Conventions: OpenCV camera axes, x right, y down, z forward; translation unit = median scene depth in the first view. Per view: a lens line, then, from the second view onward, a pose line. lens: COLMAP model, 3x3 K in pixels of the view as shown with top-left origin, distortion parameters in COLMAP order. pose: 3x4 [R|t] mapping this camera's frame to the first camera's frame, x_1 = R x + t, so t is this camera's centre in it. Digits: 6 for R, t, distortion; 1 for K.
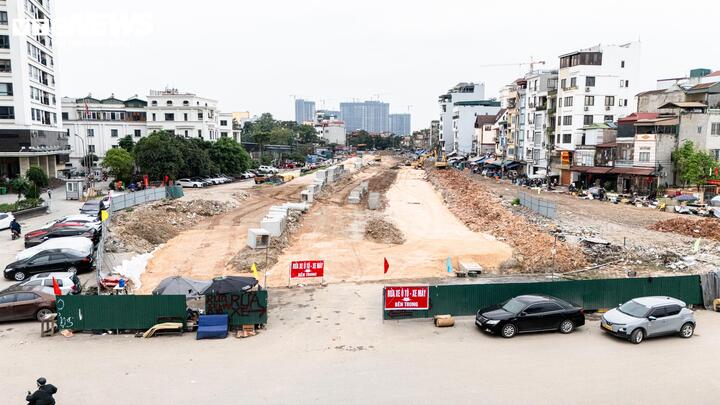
lens RADIAL K [[526.0, 0, 360.0], [0, 526.0, 202.5], [0, 0, 1]] dist [0.029776, -0.005078]
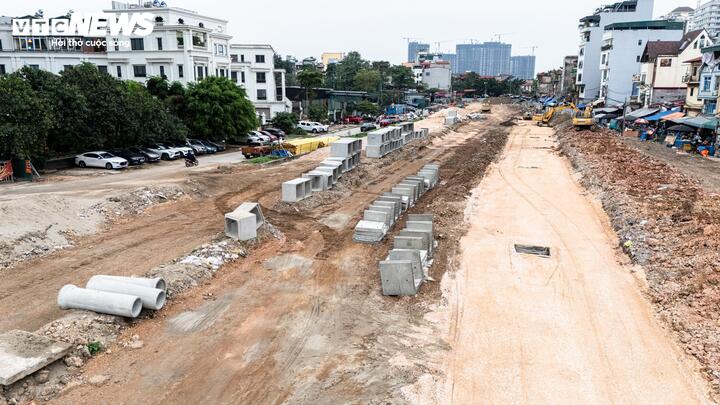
lens RADIAL K [[526.0, 0, 360.0], [0, 526.0, 202.5], [0, 0, 1]] dist [0.029776, -0.005078]
pose [[0.976874, 0.045097, -0.209007, 0.025332], [-0.024152, 0.994521, 0.101705, -0.027287], [0.212448, -0.094305, 0.972611, 0.258660]]
